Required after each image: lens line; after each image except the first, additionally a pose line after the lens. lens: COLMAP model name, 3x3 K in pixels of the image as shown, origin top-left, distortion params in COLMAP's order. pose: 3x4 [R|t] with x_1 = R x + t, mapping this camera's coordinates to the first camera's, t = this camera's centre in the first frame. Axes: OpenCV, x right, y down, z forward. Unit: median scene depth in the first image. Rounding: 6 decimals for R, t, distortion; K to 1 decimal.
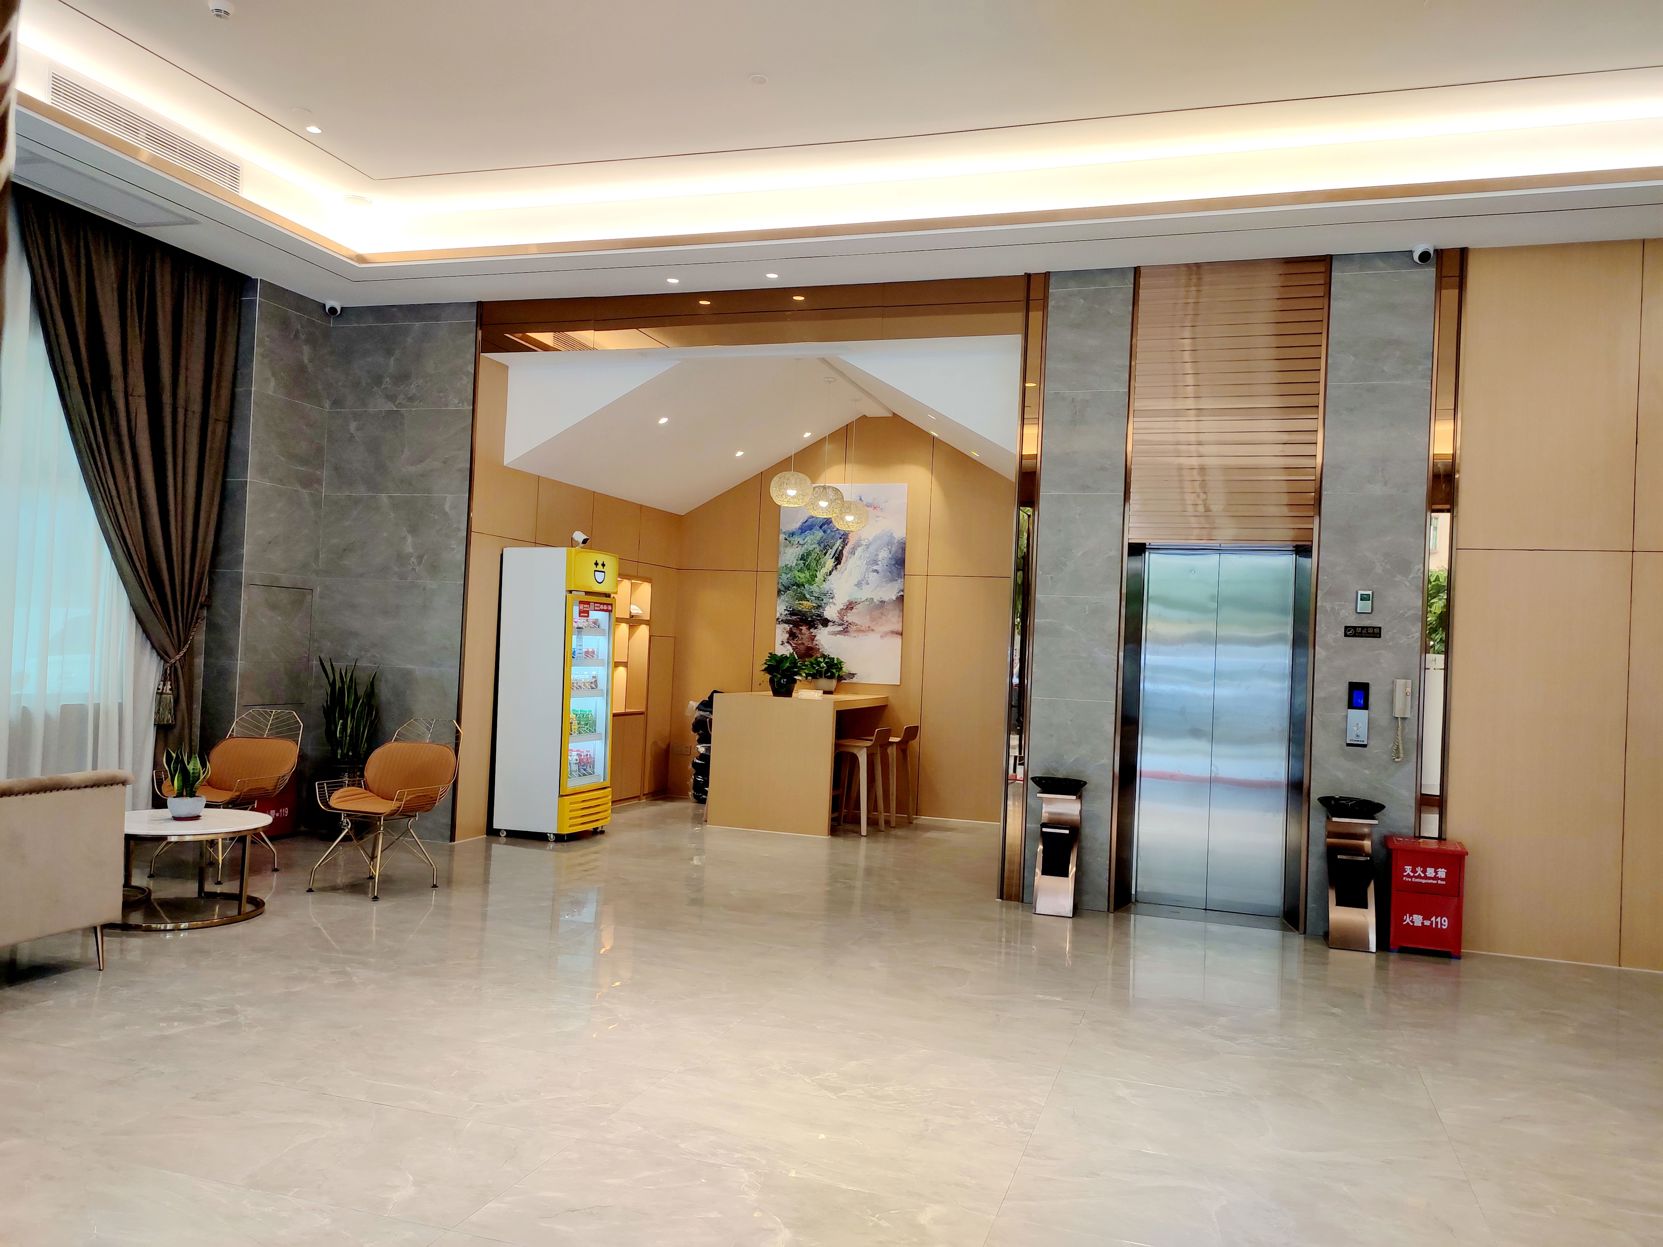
lens RADIAL K [[1222.9, 0, 831.5], [0, 1222.9, 623.5], [0, 0, 1]] dist [0.066713, -0.074968]
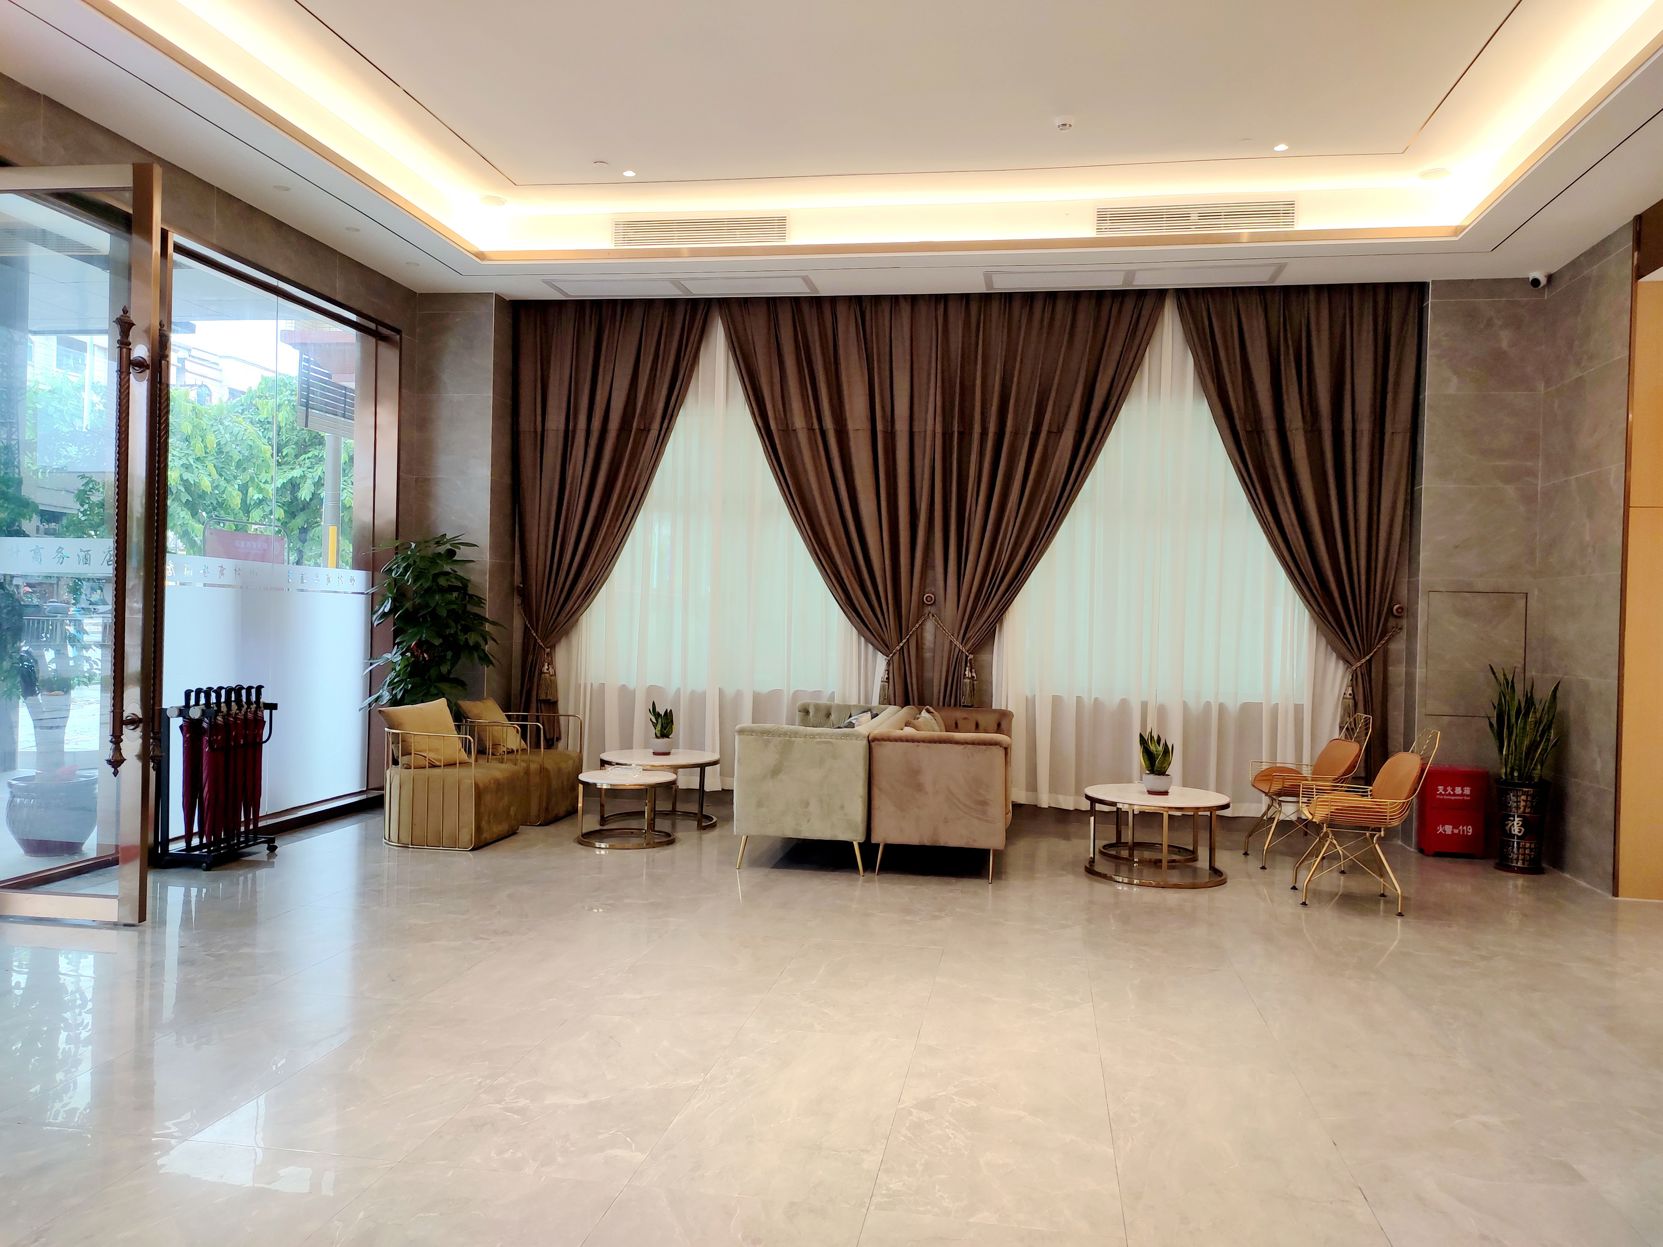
lens RADIAL K [[1222.9, 0, 831.5], [0, 1222.9, 623.5], [0, 0, 1]] dist [0.066713, -0.074968]
pose [[0.150799, -0.037490, -0.987853, 0.671304], [0.003854, 0.999295, -0.037335, 0.044889], [0.988557, 0.001823, 0.150838, 0.598442]]
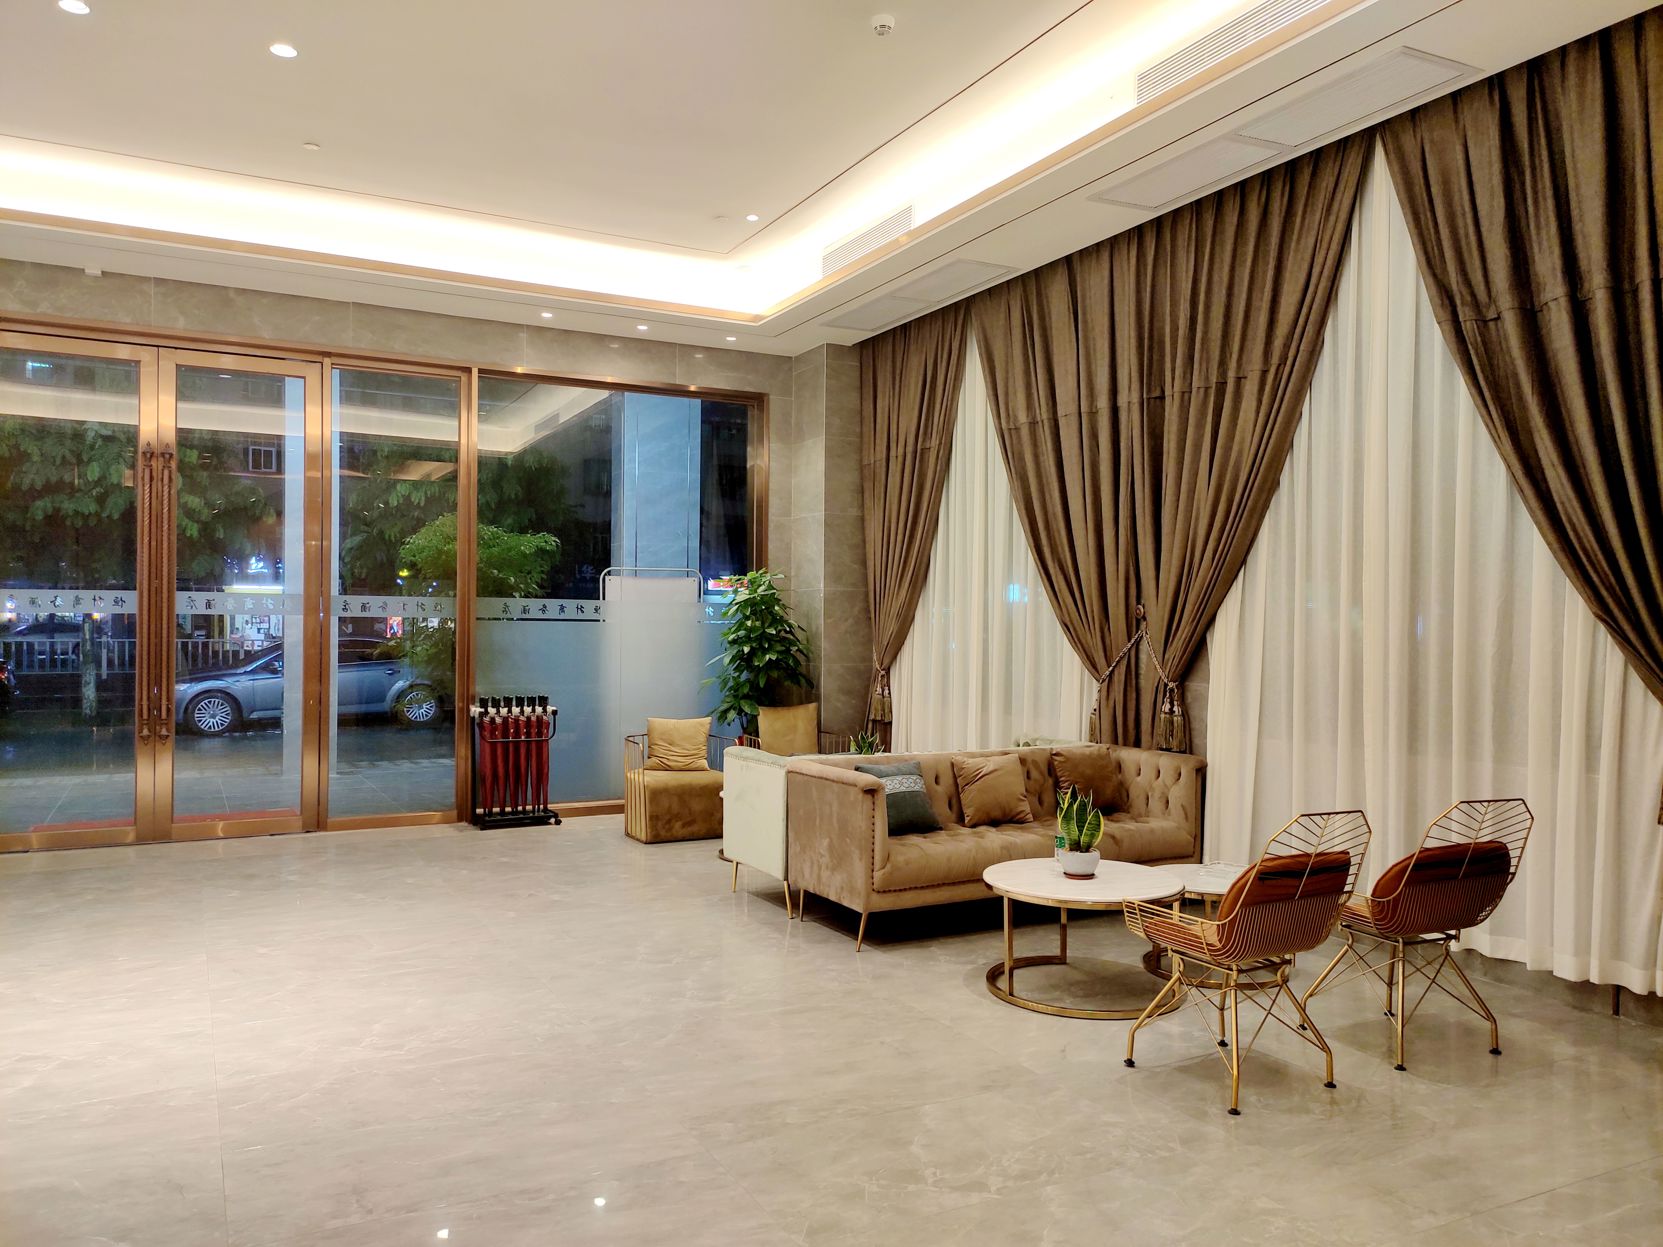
lens RADIAL K [[1230.2, 0, 831.5], [0, 1230.2, 623.5], [0, 0, 1]] dist [0.092570, -0.071655]
pose [[-0.699006, -0.049178, -0.713423, 0.234723], [-0.021238, 0.998620, -0.048028, 0.033646], [0.714801, -0.018420, -0.699086, 1.689031]]
